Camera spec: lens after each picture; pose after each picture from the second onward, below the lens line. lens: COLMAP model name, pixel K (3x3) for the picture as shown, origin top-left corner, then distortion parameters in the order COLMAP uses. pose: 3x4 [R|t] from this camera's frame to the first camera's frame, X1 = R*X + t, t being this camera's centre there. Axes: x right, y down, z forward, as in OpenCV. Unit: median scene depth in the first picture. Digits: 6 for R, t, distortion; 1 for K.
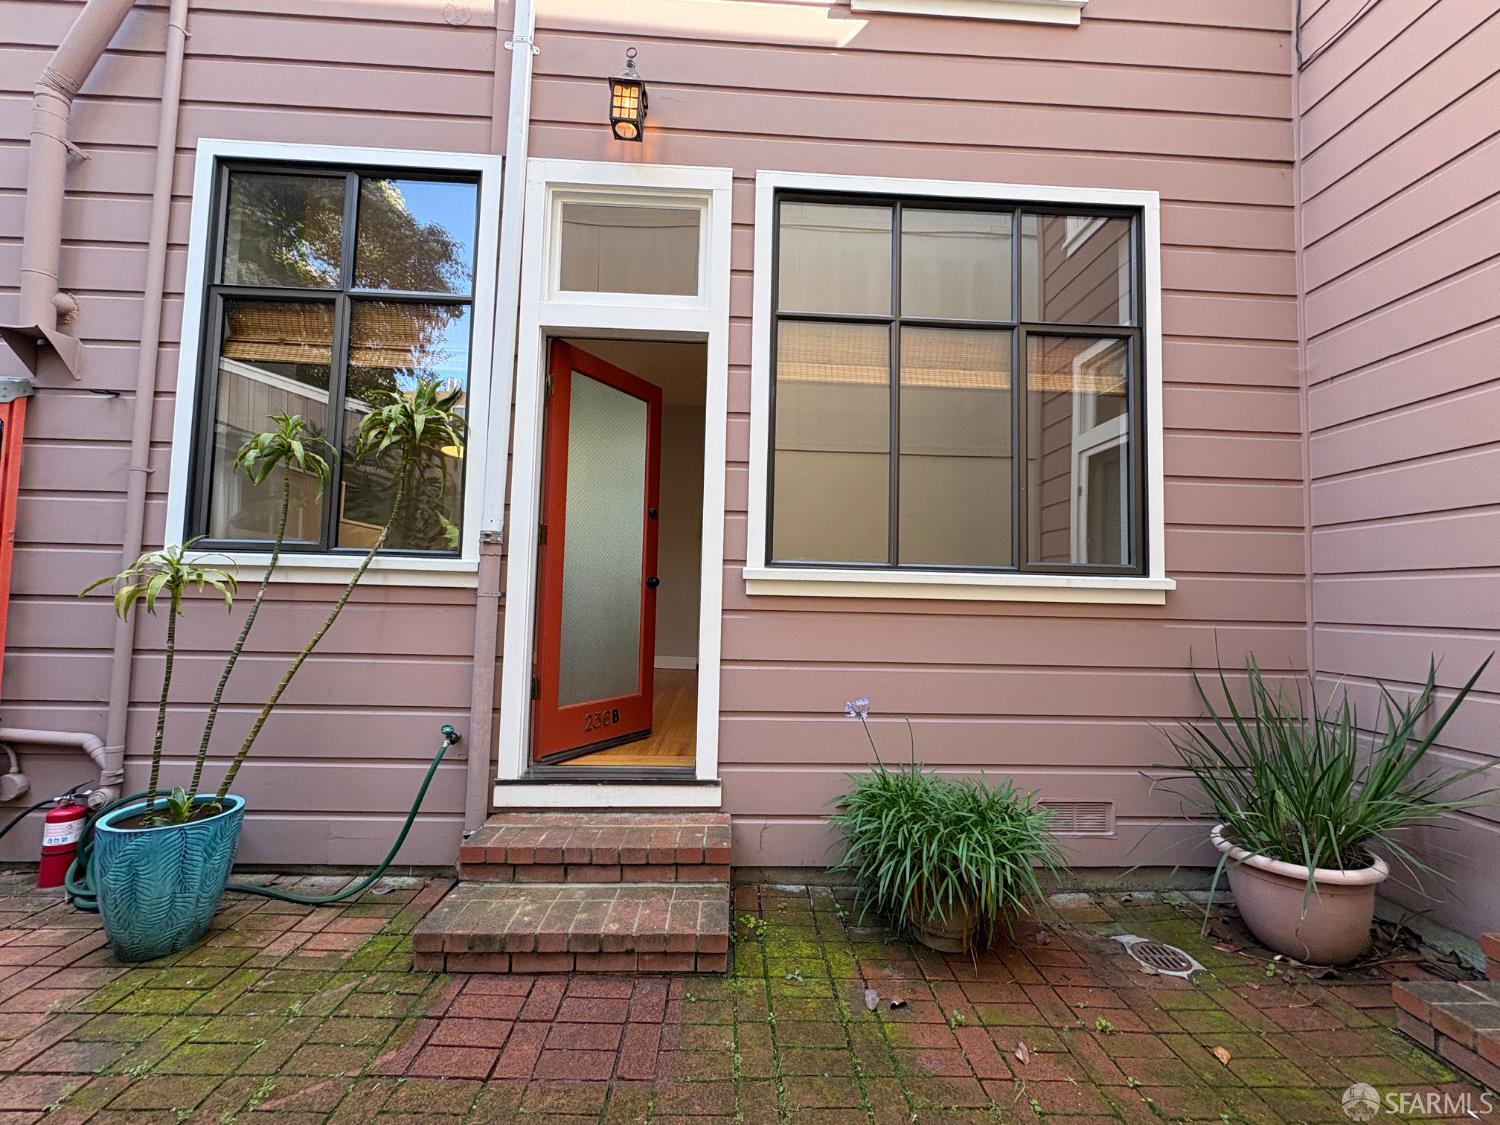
lens RADIAL K [[596.9, 0, 750.0], [0, 596.9, 562.5], [0, 0, 1]] dist [0.000115, -0.000198]
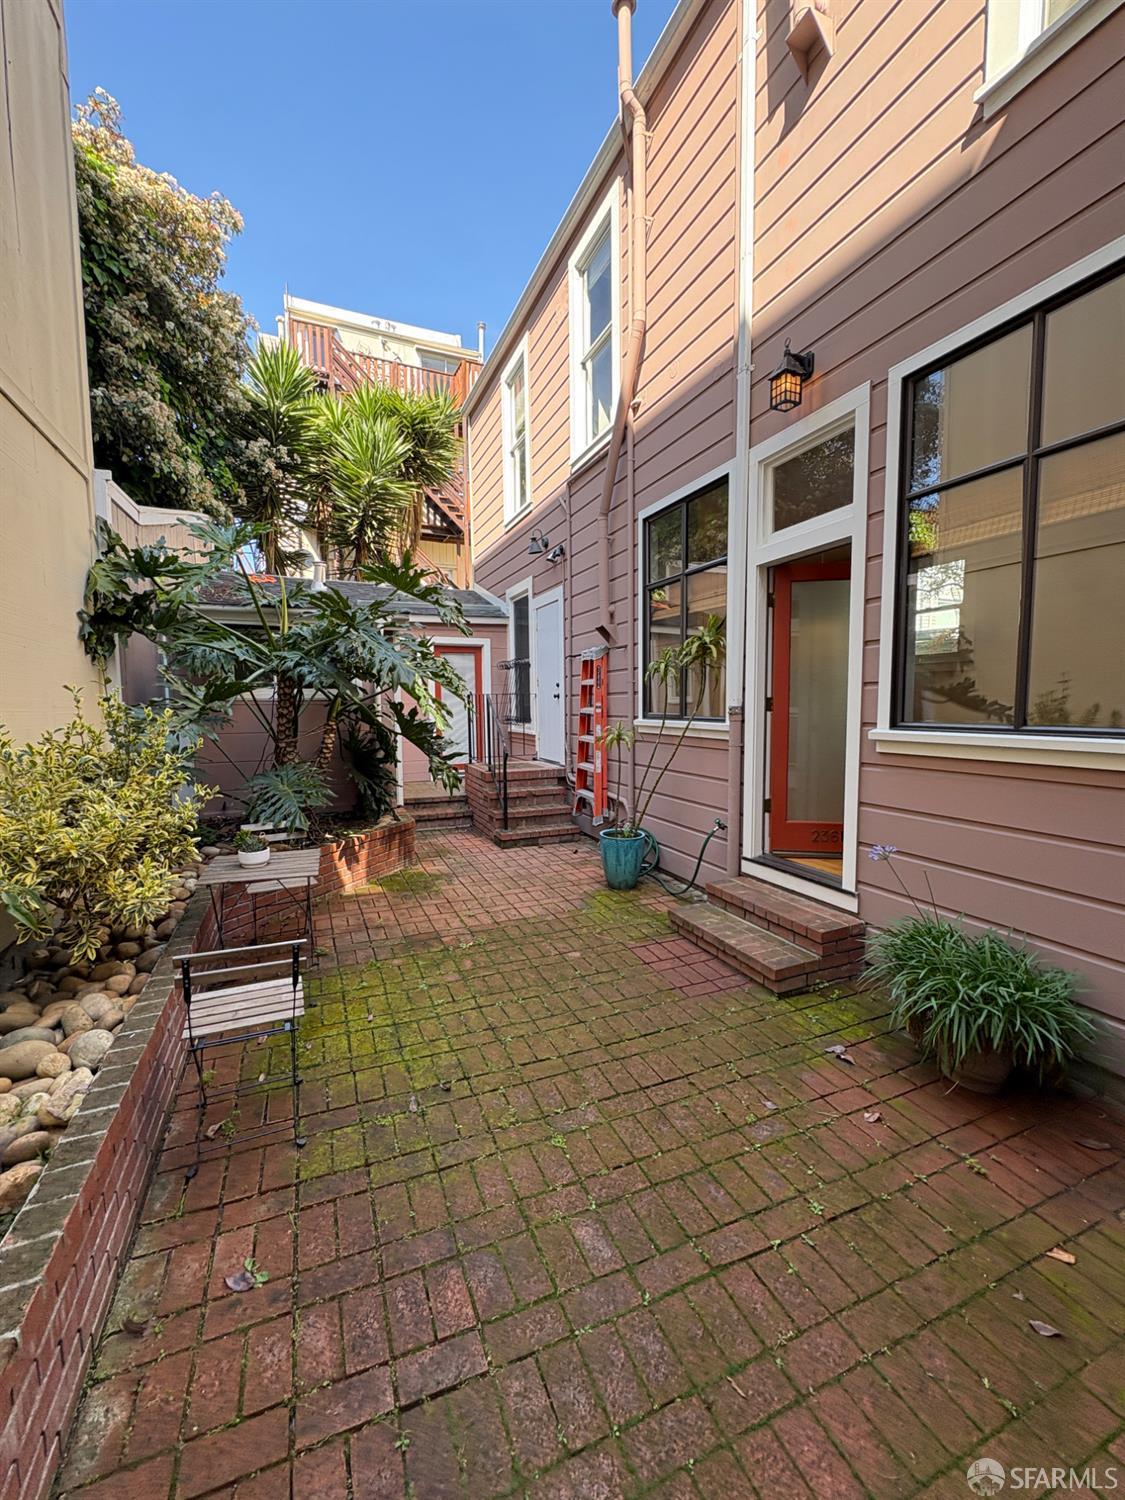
lens RADIAL K [[596.9, 0, 562.5], [0, 596.9, 750.0], [0, 0, 1]] dist [0.000115, -0.000198]
pose [[0.356463, 0.045949, -0.933179, 0.912807], [0.072739, 0.994394, 0.076748, -0.090686], [0.931474, -0.095236, 0.351122, -0.019348]]
